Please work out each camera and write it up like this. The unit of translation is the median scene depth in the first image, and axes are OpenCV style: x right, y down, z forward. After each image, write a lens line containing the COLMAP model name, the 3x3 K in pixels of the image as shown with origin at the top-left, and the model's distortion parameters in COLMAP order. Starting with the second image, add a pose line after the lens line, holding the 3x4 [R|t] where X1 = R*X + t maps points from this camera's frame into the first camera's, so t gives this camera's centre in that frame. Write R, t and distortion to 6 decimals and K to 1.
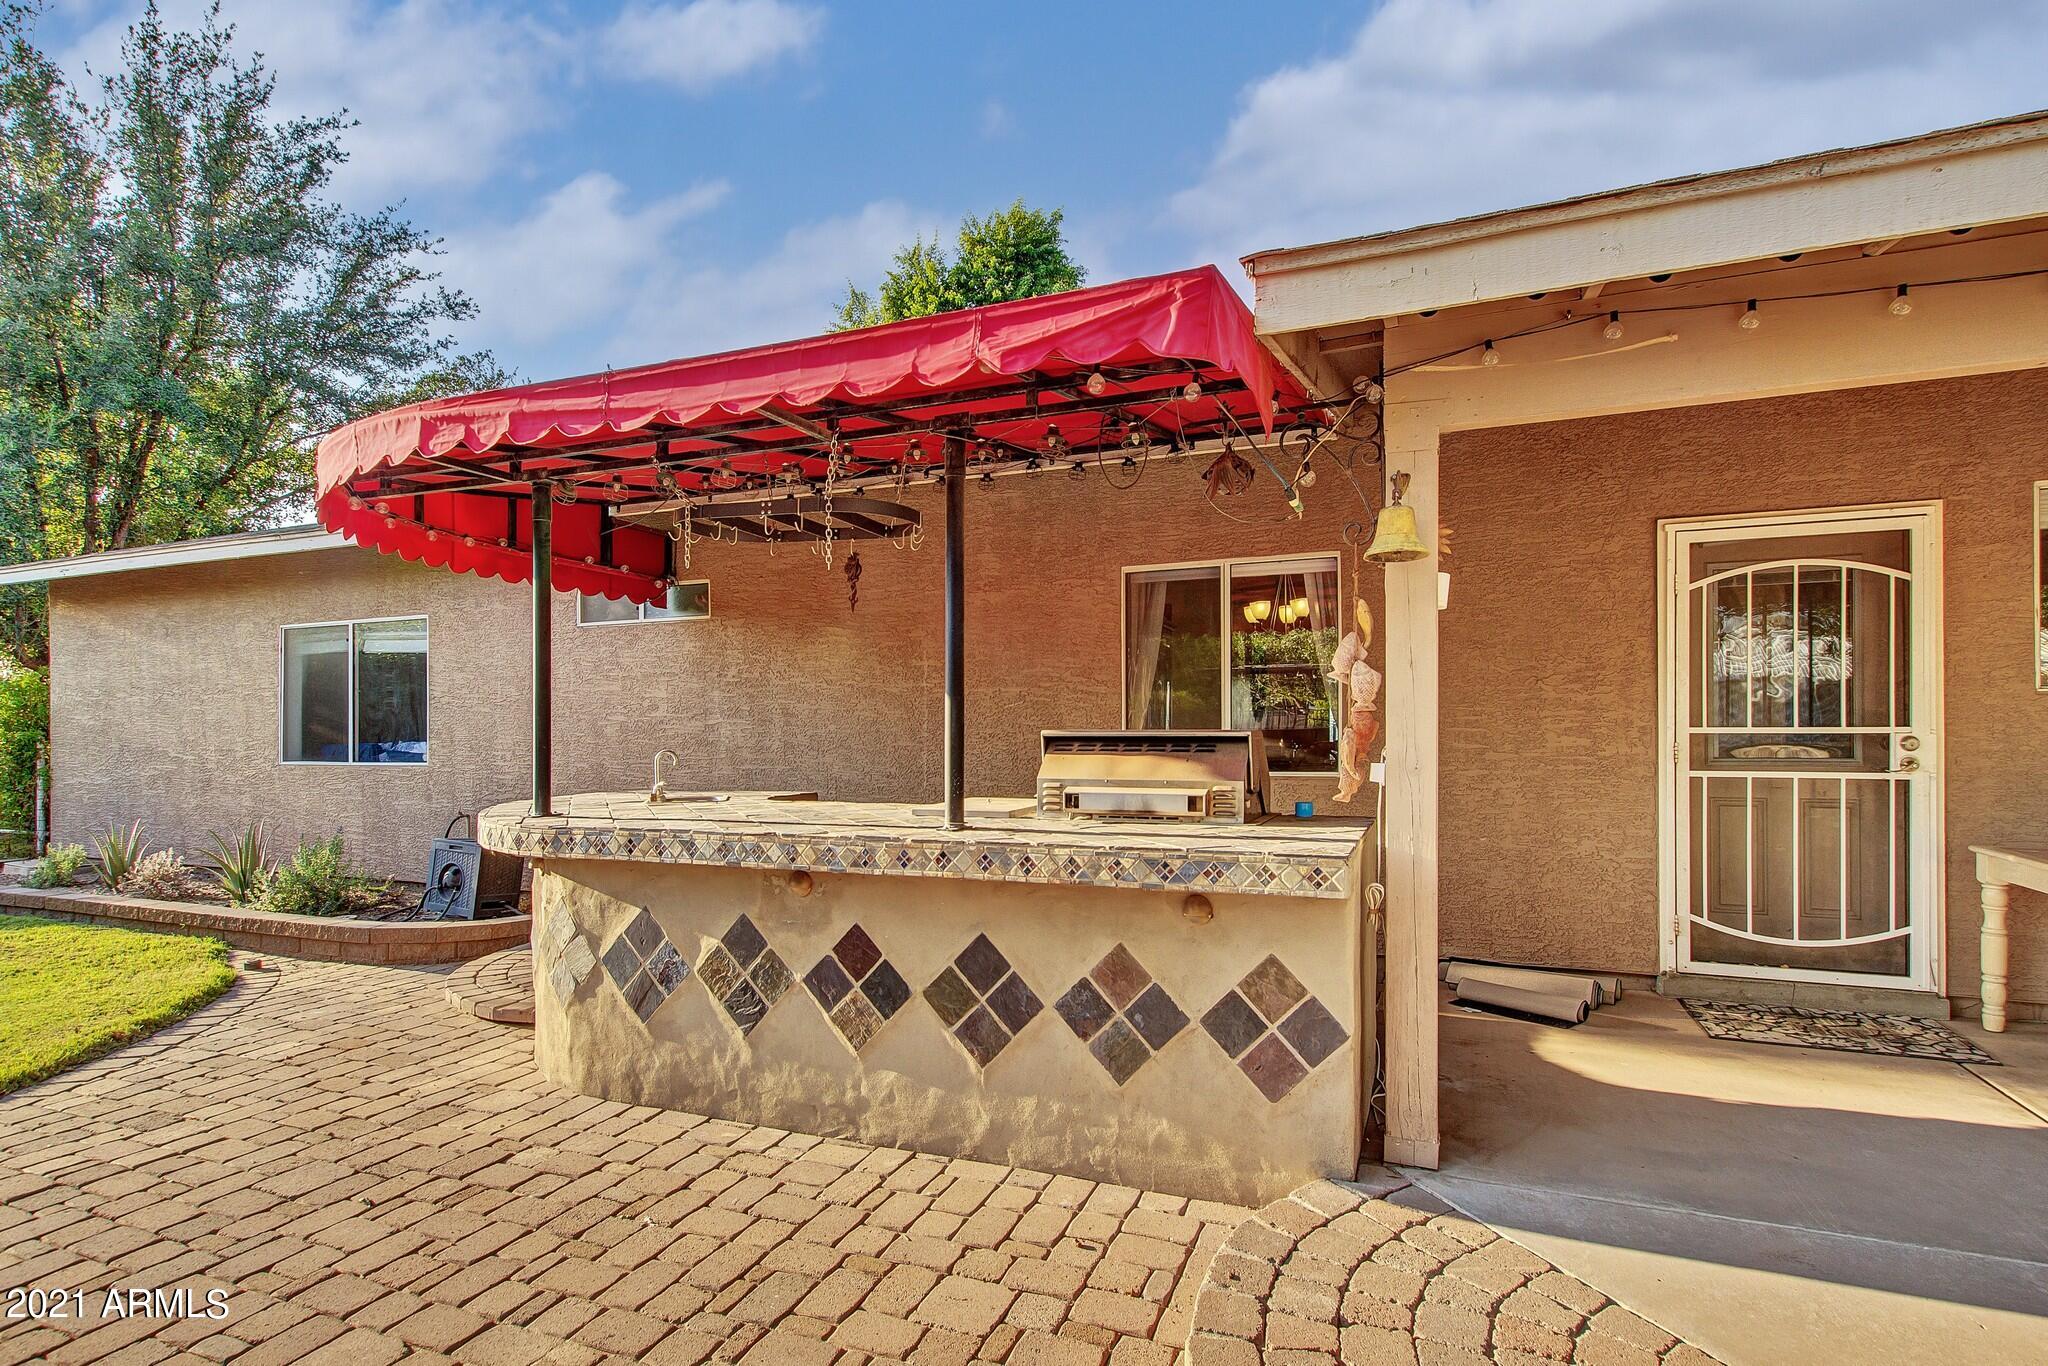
lens RADIAL K [[983.1, 0, 1052.4], [0, 983.1, 729.6], [0, 0, 1]] dist [-0.001268, 0.000063]
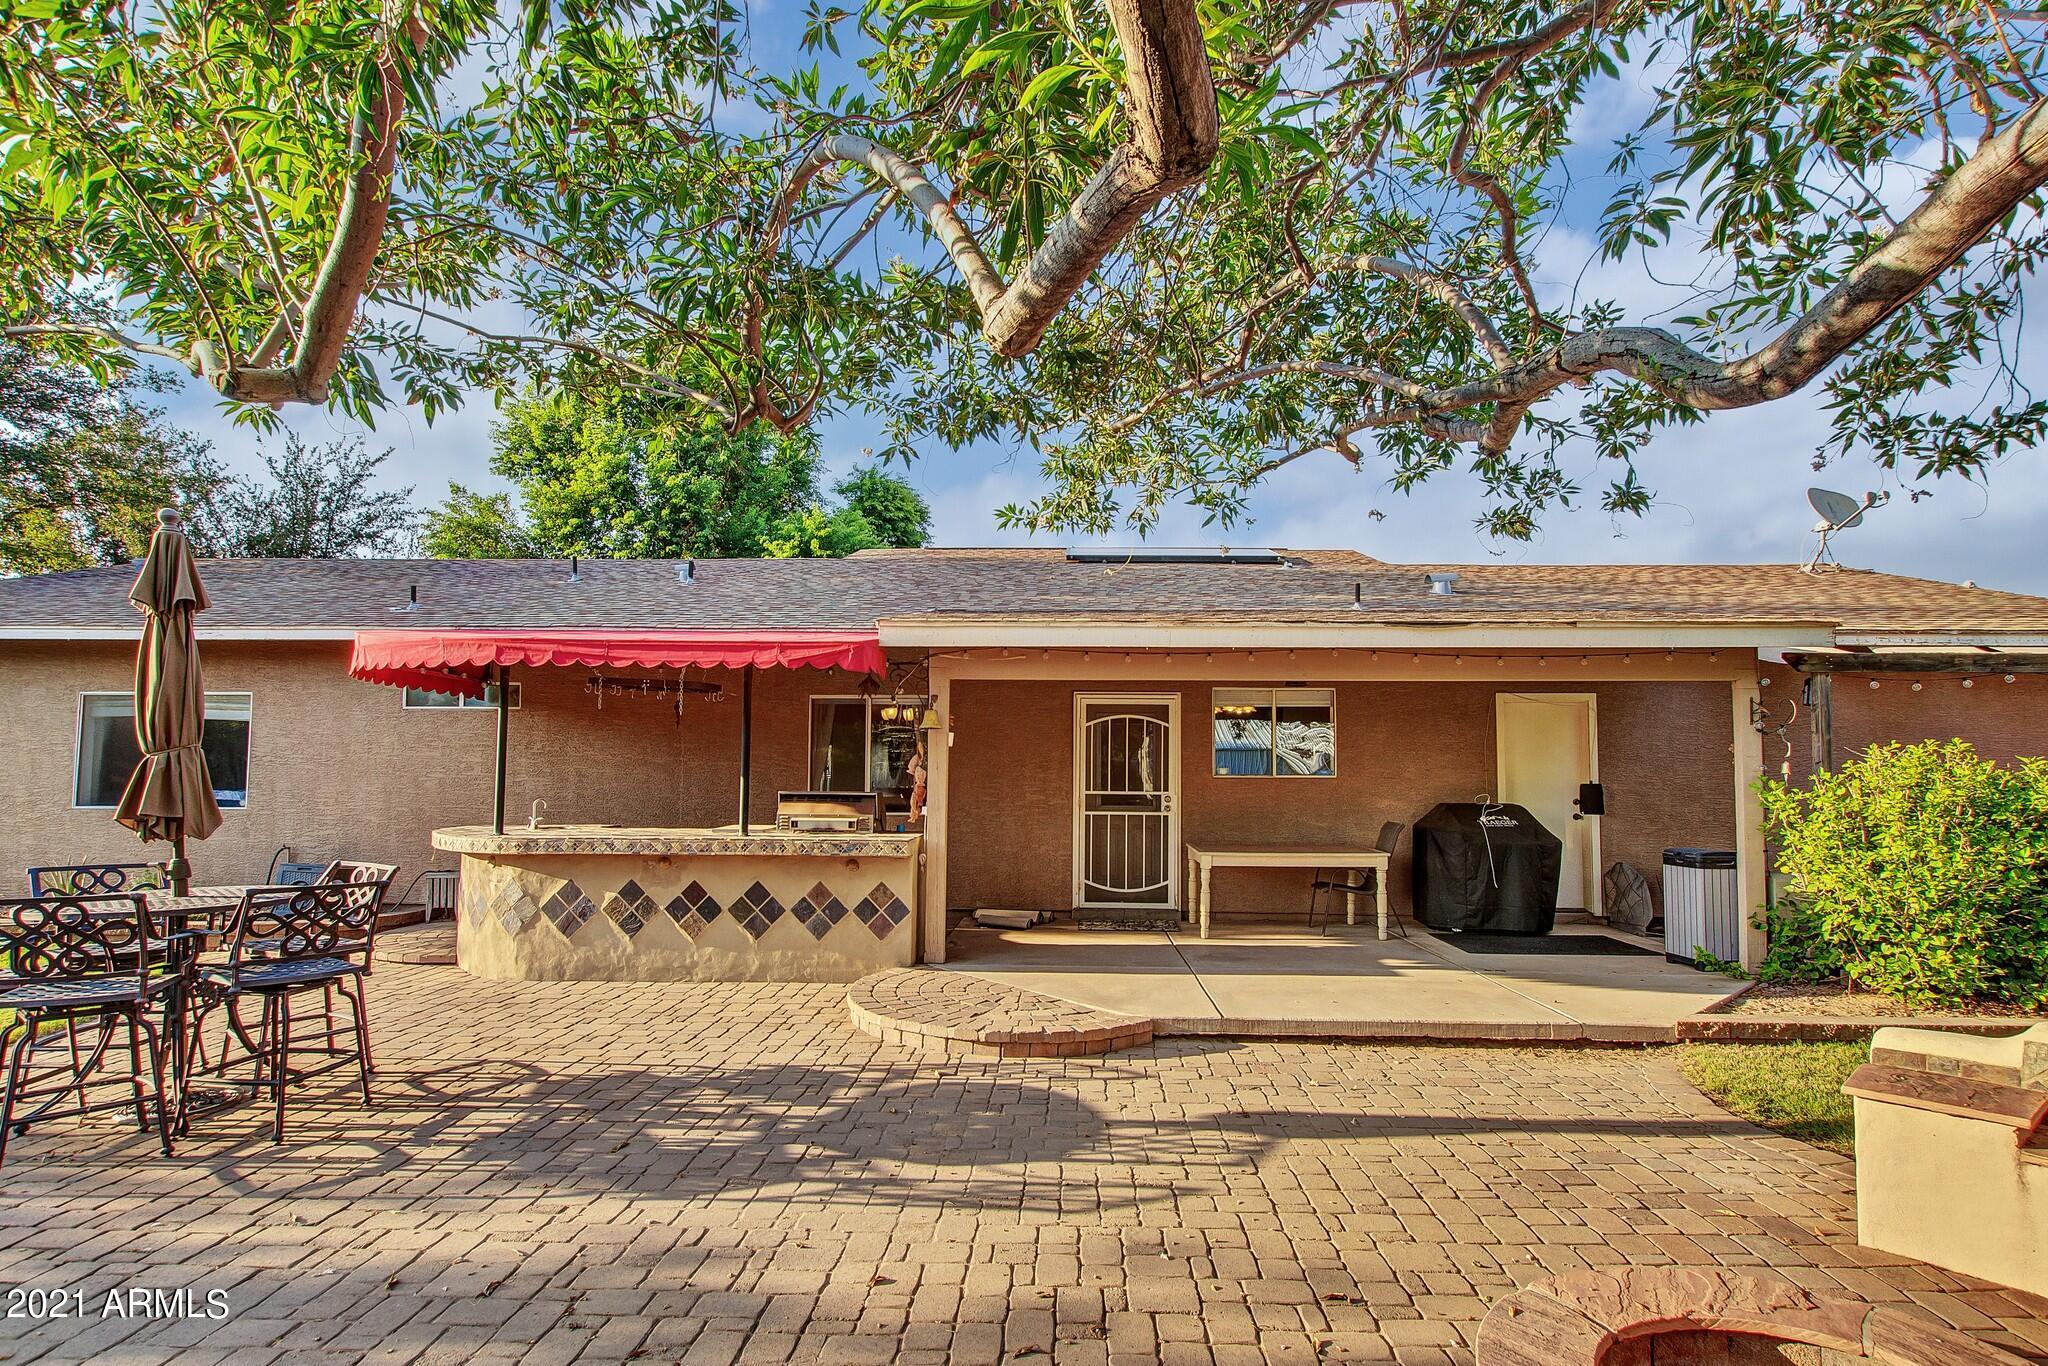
lens RADIAL K [[983.1, 0, 1042.6], [0, 983.1, 720.3], [0, 0, 1]] dist [-0.001268, 0.000063]
pose [[0.940052, 0.032031, 0.339523, -0.219031], [-0.012345, 0.998123, -0.059983, -0.034692], [-0.340807, 0.052195, 0.938683, -1.294338]]
